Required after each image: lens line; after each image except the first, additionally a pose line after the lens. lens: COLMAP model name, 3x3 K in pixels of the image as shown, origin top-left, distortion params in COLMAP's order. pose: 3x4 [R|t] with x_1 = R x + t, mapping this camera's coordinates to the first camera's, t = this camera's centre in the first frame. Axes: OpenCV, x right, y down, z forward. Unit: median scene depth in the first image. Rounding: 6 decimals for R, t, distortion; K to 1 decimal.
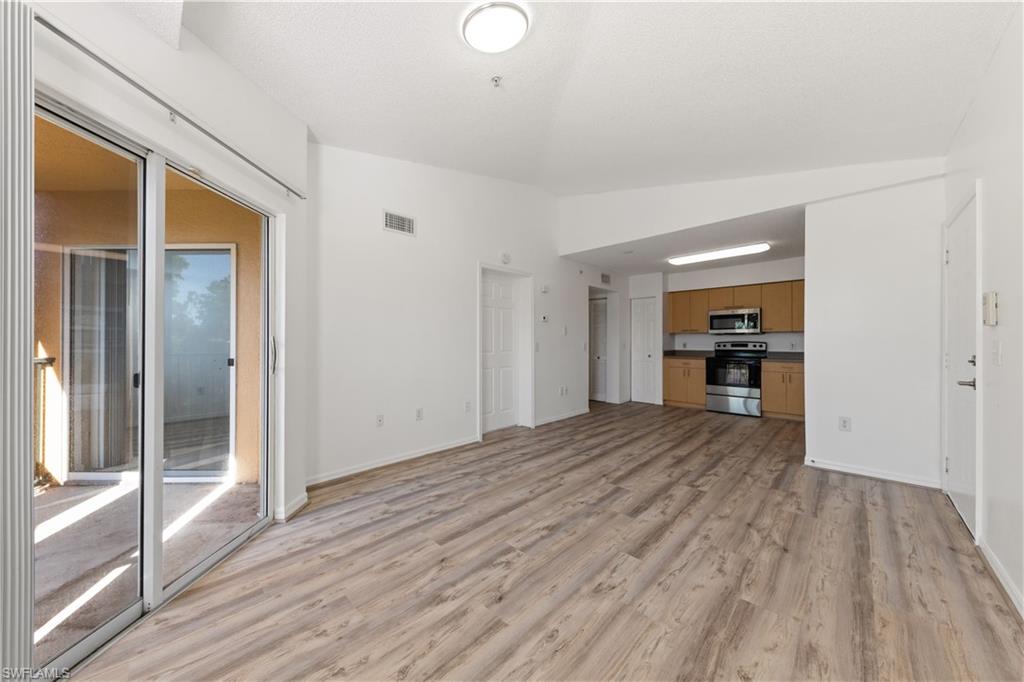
lens RADIAL K [[350.9, 0, 512.0], [0, 350.9, 341.0], [0, 0, 1]] dist [0.015599, -0.006193]
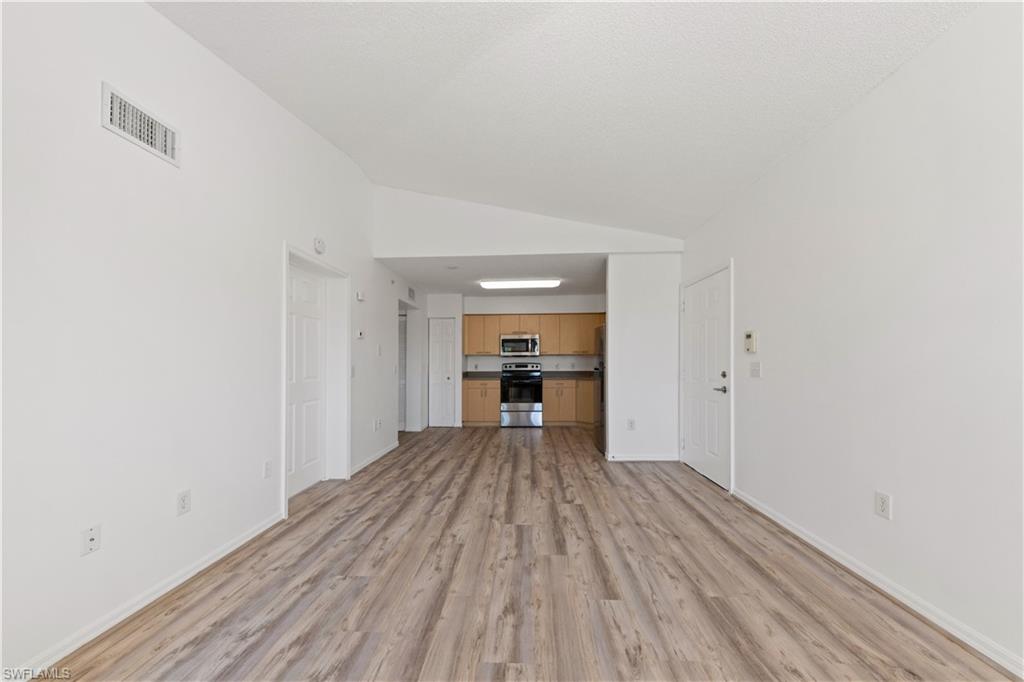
lens RADIAL K [[357.2, 0, 513.0], [0, 357.2, 360.8], [0, 0, 1]] dist [0.007514, -0.000155]
pose [[0.747361, -0.001116, 0.664417, -0.271605], [0.004988, 0.999980, -0.003931, -0.001888], [-0.664400, 0.006252, 0.747351, 0.279541]]
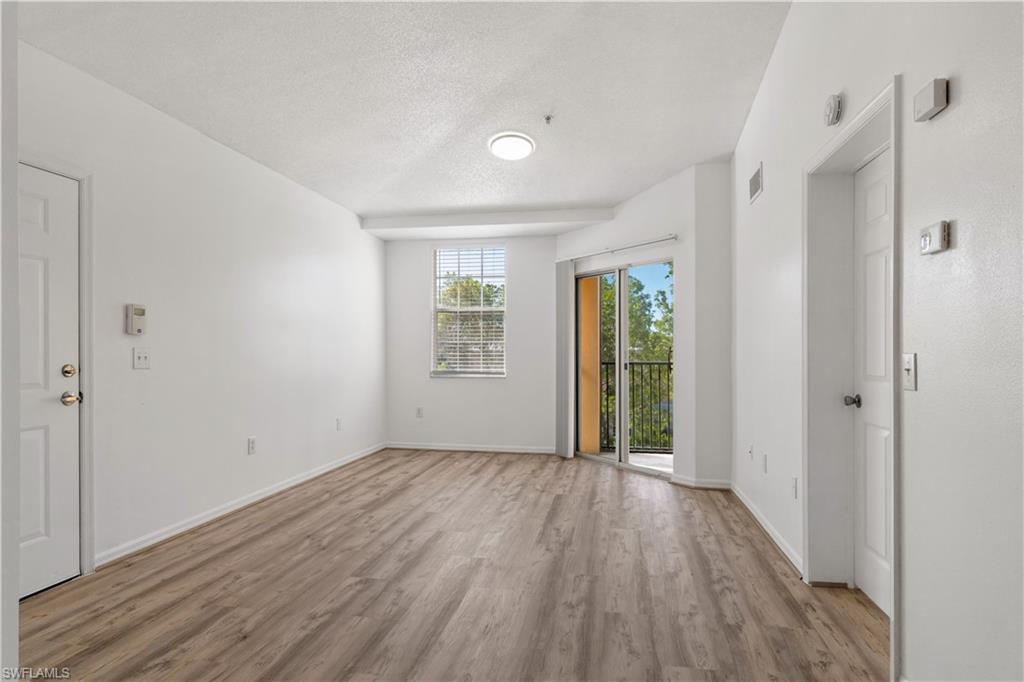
lens RADIAL K [[572.0, 0, 512.0], [0, 572.0, 341.0], [0, 0, 1]] dist [-0.001643, -0.000422]
pose [[-0.834358, -0.011180, -0.551109, 0.752704], [-0.001627, 0.999840, -0.017820, 0.004301], [0.551220, -0.013971, -0.834243, 1.742404]]
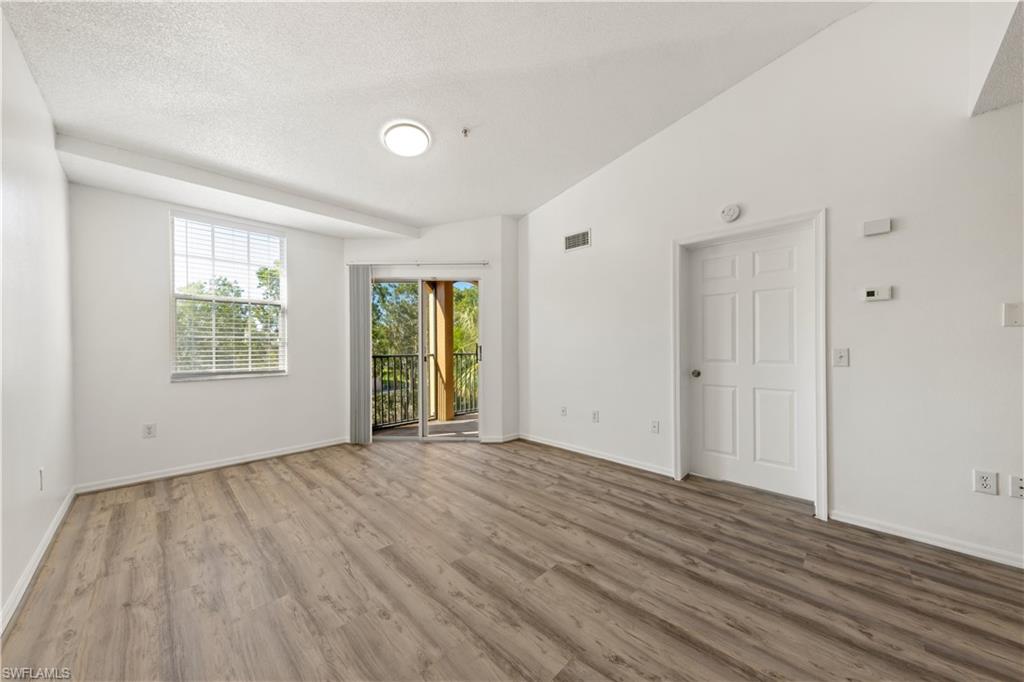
lens RADIAL K [[350.9, 0, 512.0], [0, 350.9, 341.0], [0, 0, 1]] dist [0.015599, -0.006193]
pose [[-0.012046, -0.011473, -0.999862, 0.832596], [0.003236, 0.999928, -0.011513, -0.001619], [0.999922, -0.003374, -0.012008, 0.825493]]
